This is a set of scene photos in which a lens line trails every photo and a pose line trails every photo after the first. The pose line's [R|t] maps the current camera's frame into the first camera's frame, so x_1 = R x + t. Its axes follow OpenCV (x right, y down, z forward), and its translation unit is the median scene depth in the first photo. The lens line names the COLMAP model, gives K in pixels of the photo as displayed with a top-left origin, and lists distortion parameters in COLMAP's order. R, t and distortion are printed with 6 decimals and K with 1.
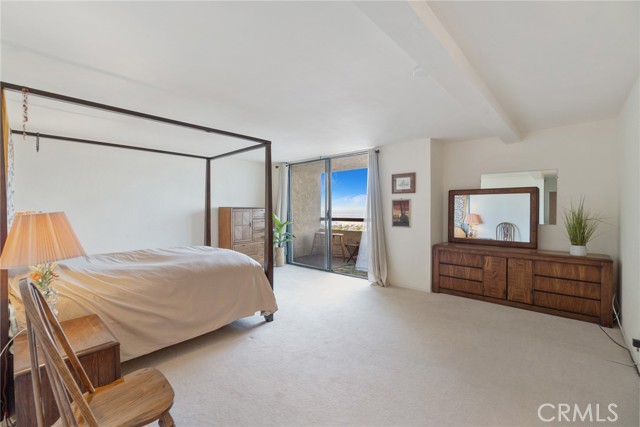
lens RADIAL K [[278.9, 0, 320.5], [0, 278.9, 213.5], [0, 0, 1]] dist [-0.003255, -0.001198]
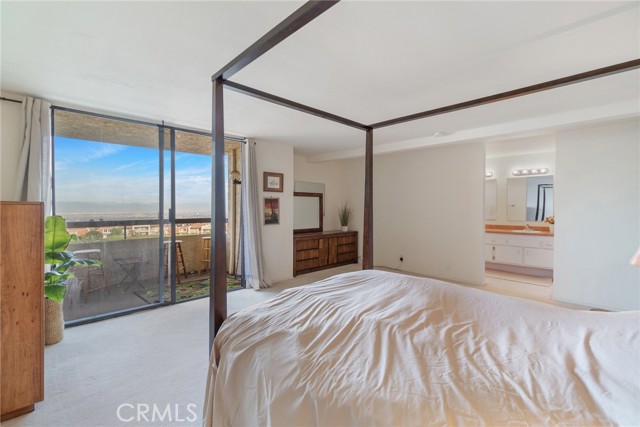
lens RADIAL K [[278.9, 0, 312.2], [0, 278.9, 209.1], [0, 0, 1]] dist [-0.003255, -0.001198]
pose [[0.082553, -0.011519, 0.996520, -0.733559], [0.011135, 0.999881, 0.010636, -0.018109], [-0.996525, 0.010219, 0.082671, 0.783065]]
